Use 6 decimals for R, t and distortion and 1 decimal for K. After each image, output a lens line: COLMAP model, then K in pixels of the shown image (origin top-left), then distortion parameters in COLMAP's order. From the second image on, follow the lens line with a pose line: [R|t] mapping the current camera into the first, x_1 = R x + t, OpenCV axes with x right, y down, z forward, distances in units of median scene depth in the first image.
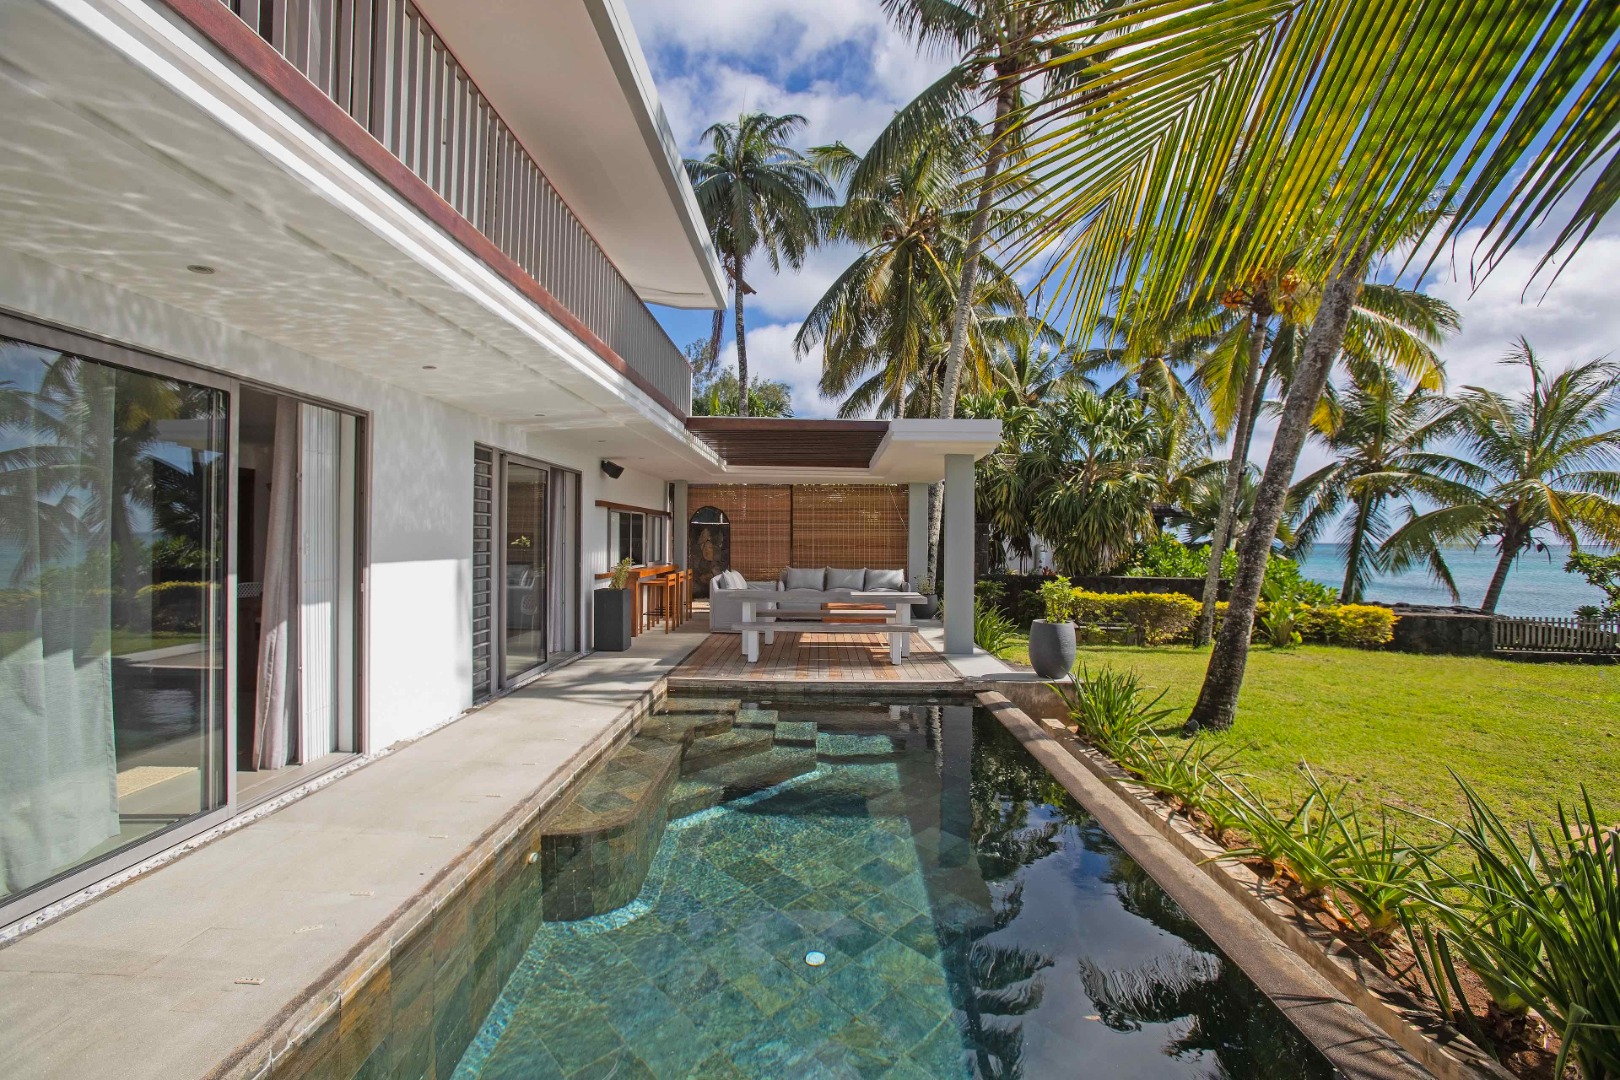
lens RADIAL K [[737.7, 0, 810.0], [0, 737.7, 540.0], [0, 0, 1]] dist [-0.076550, 0.024744]
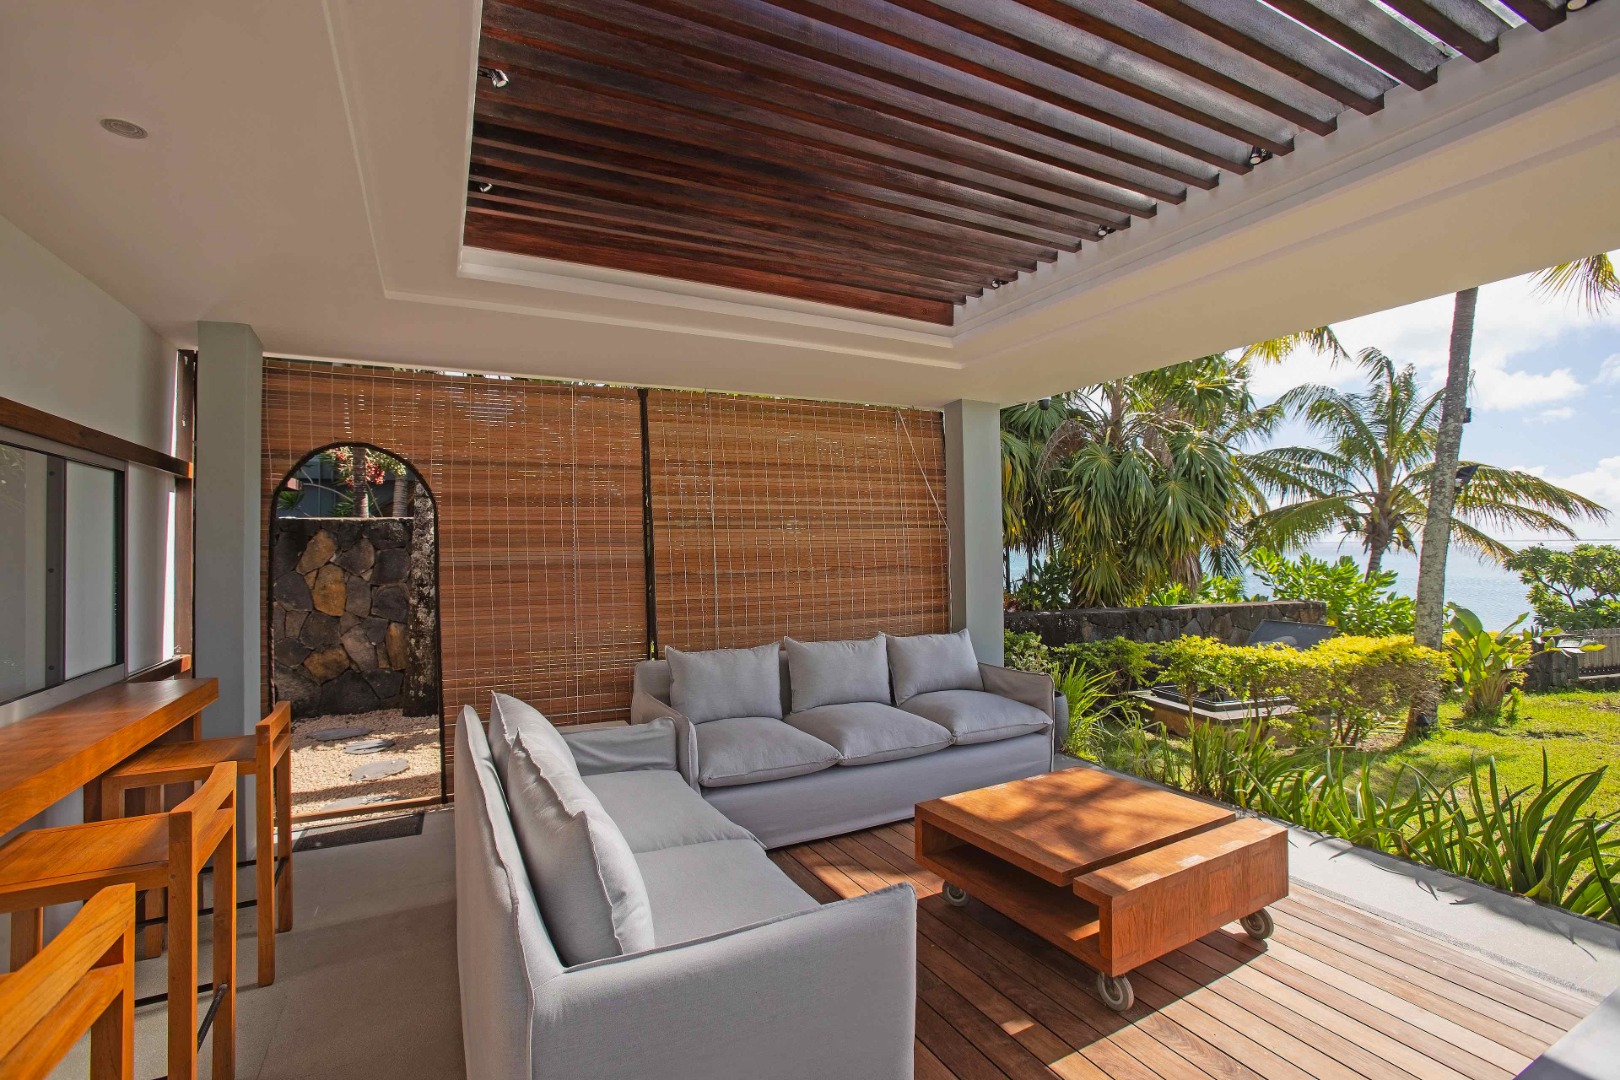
lens RADIAL K [[737.7, 0, 810.0], [0, 737.7, 540.0], [0, 0, 1]] dist [-0.076550, 0.024744]
pose [[0.882545, -0.009506, 0.470132, -0.111112], [0.018323, 0.999732, -0.014182, -0.001562], [-0.469871, 0.021131, 0.882482, 0.674275]]
